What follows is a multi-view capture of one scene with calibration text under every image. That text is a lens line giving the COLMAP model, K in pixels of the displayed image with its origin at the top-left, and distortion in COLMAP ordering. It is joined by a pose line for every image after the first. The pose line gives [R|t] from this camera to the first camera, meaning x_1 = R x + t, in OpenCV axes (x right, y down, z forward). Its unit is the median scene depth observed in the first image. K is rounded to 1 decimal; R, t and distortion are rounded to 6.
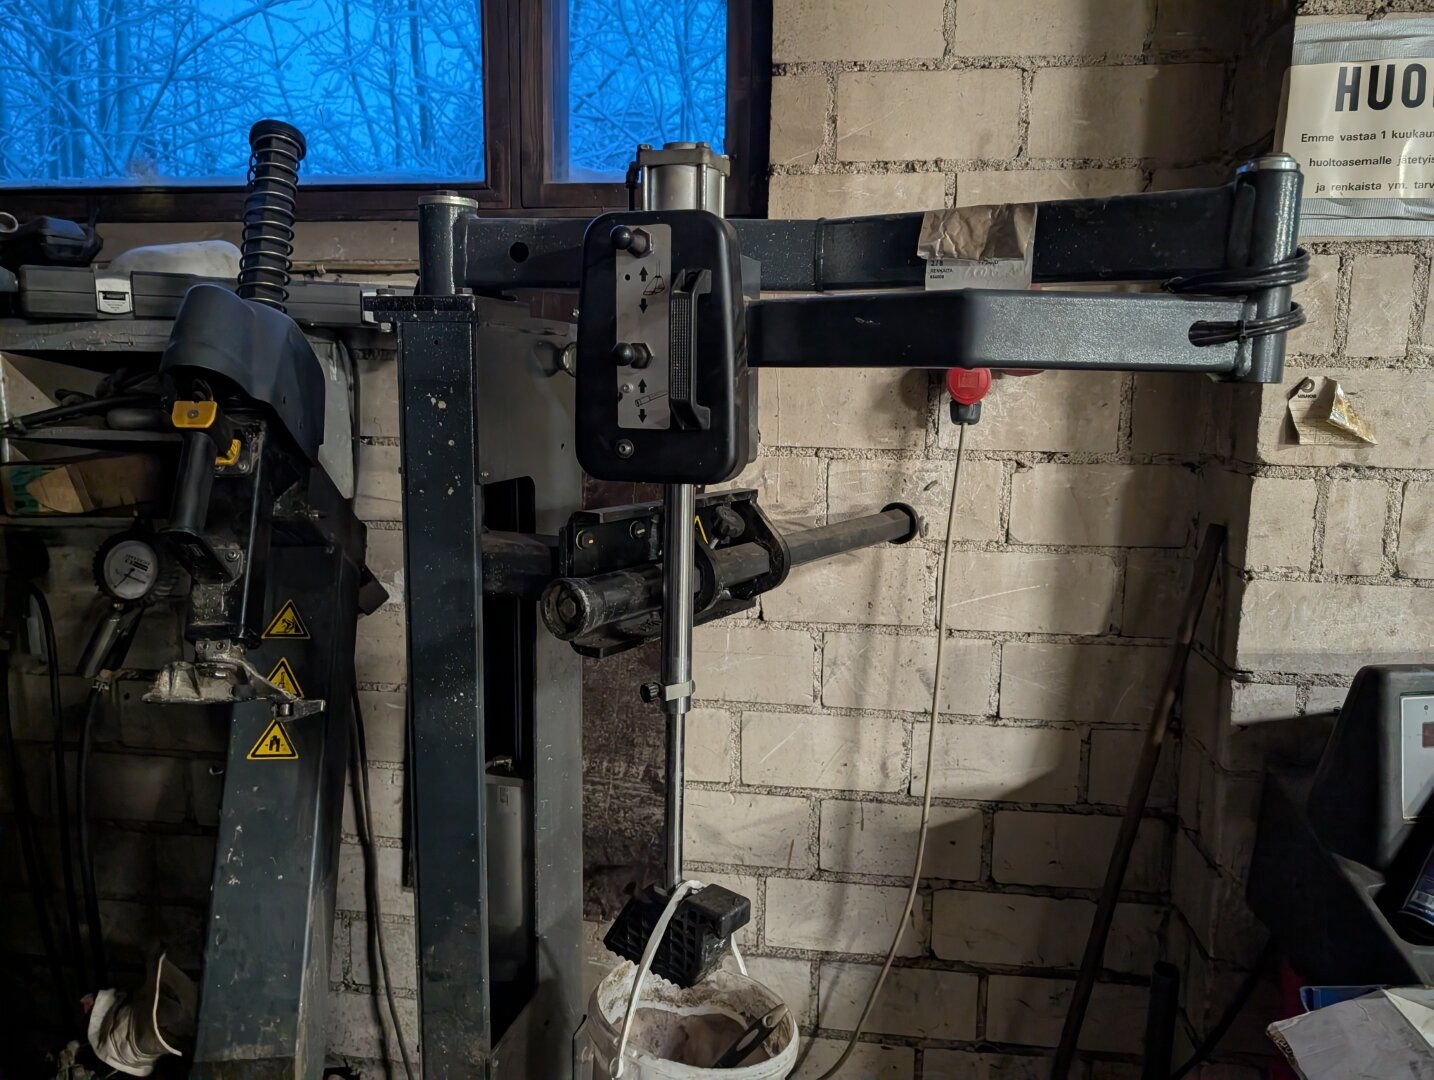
lens RADIAL K [[1028.2, 0, 719.7], [0, 1028.2, 541.6], [0, 0, 1]] dist [0.014705, -0.014964]
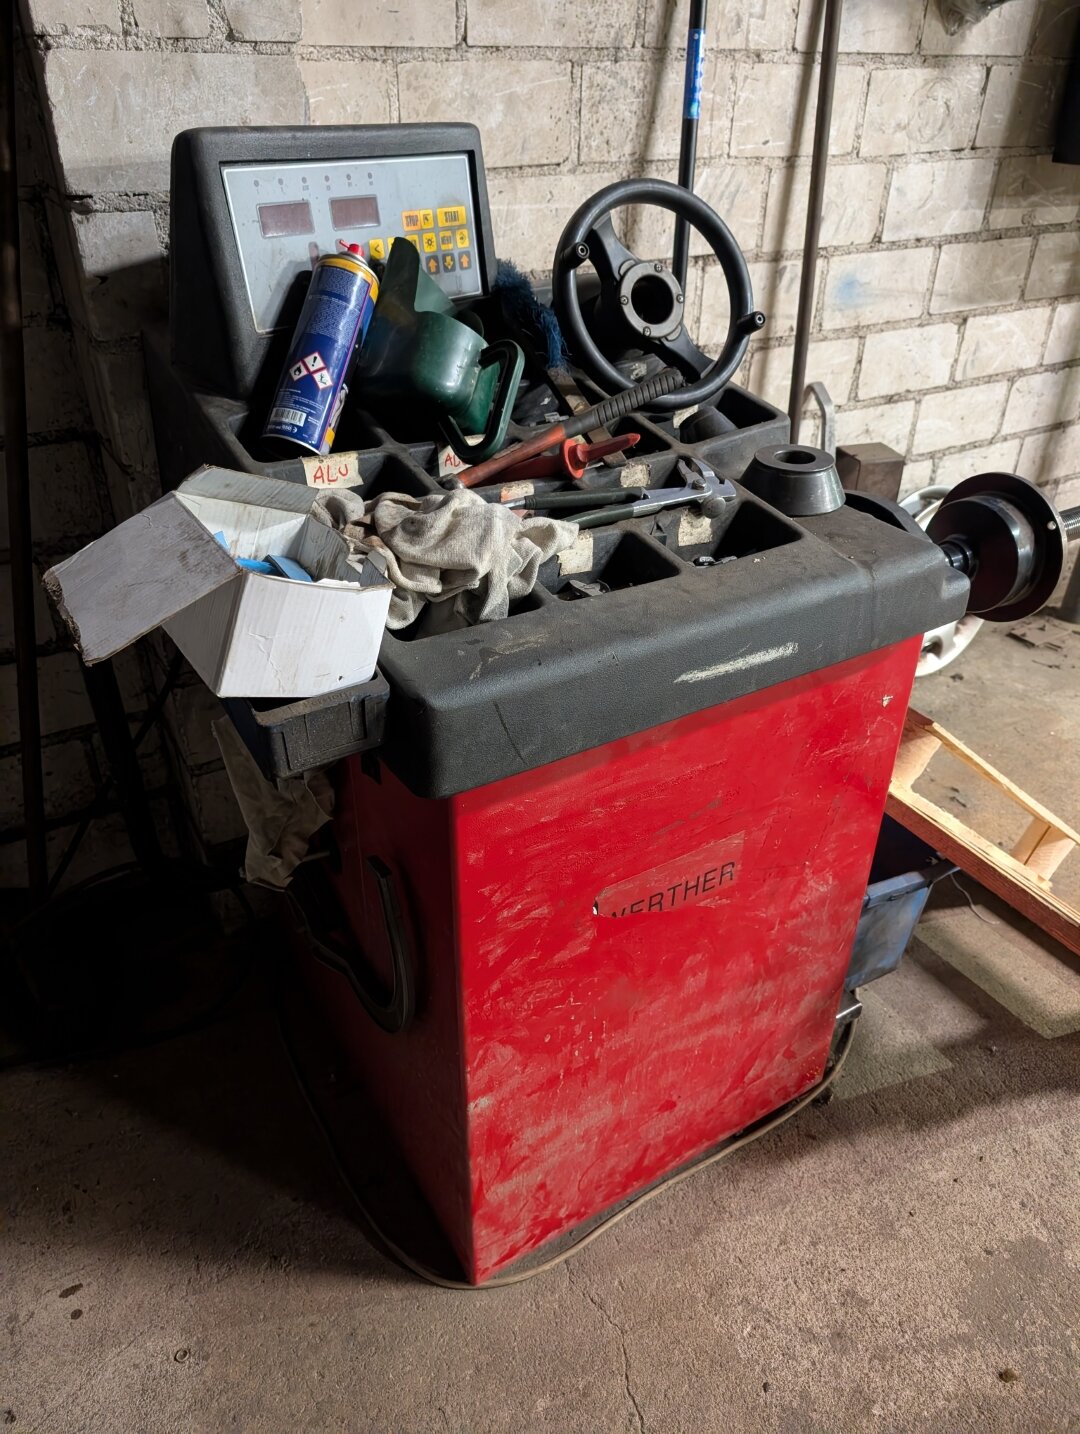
lens RADIAL K [[1036.5, 0, 540.0], [0, 1036.5, 717.0], [0, 0, 1]] dist [0.008180, -0.007350]
pose [[0.791638, -0.324282, 0.517833, 0.229162], [0.096400, 0.903206, 0.418241, 0.164580], [-0.603338, -0.281176, 0.746273, 0.109054]]
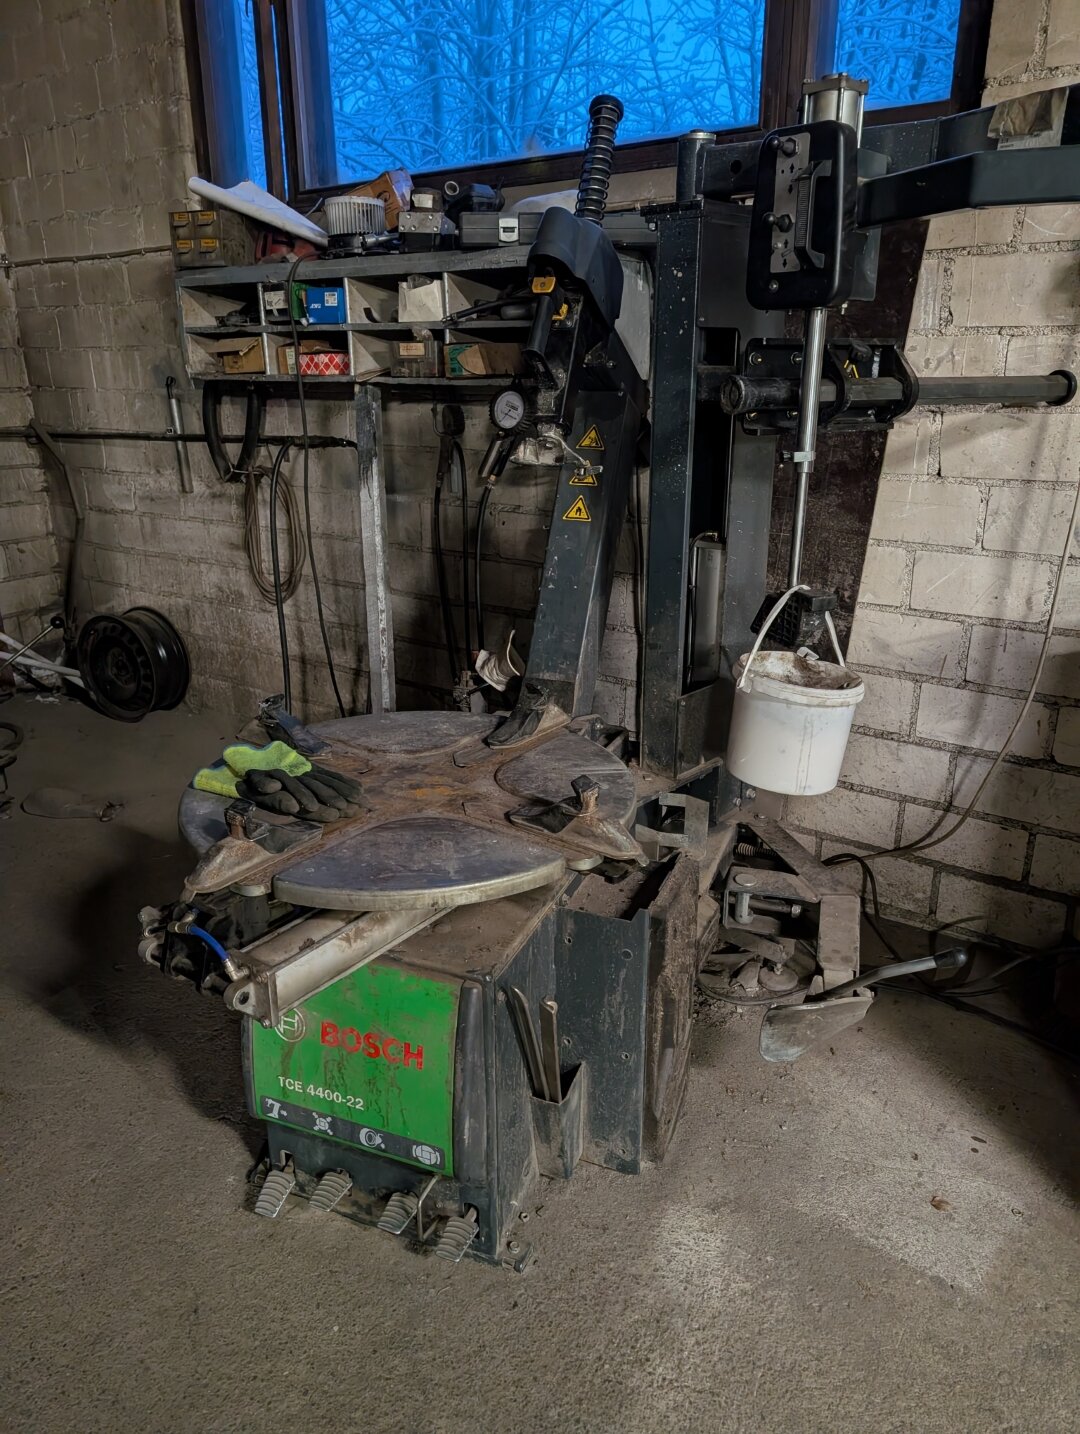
lens RADIAL K [[1028.2, 0, 546.5], [0, 1028.2, 718.1], [0, 0, 1]] dist [0.014705, -0.014964]
pose [[0.881402, 0.137742, -0.451837, 0.244857], [-0.057343, 0.980667, 0.187094, 0.170663], [0.468873, -0.138996, 0.872261, -0.396439]]
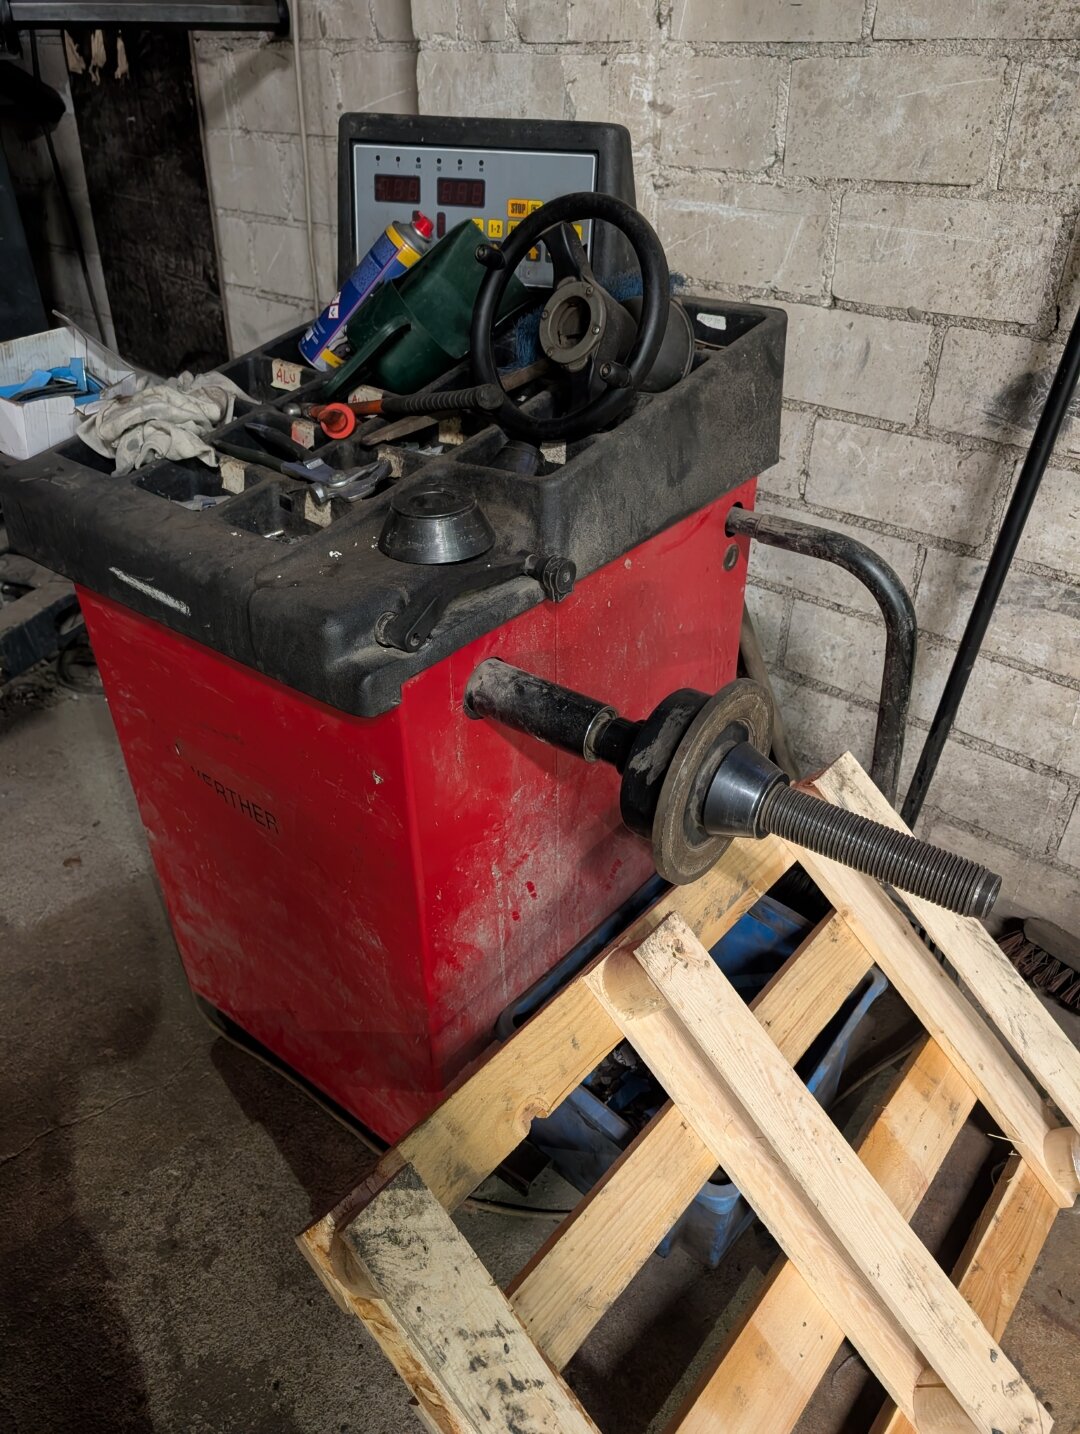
lens RADIAL K [[1028.2, 0, 546.5], [0, 1028.2, 718.1], [0, 0, 1]] dist [0.014705, -0.014964]
pose [[0.846230, 0.286878, -0.448995, 1.092592], [-0.078388, 0.900541, 0.427647, 0.158479], [0.527021, -0.326692, 0.784552, 0.068055]]
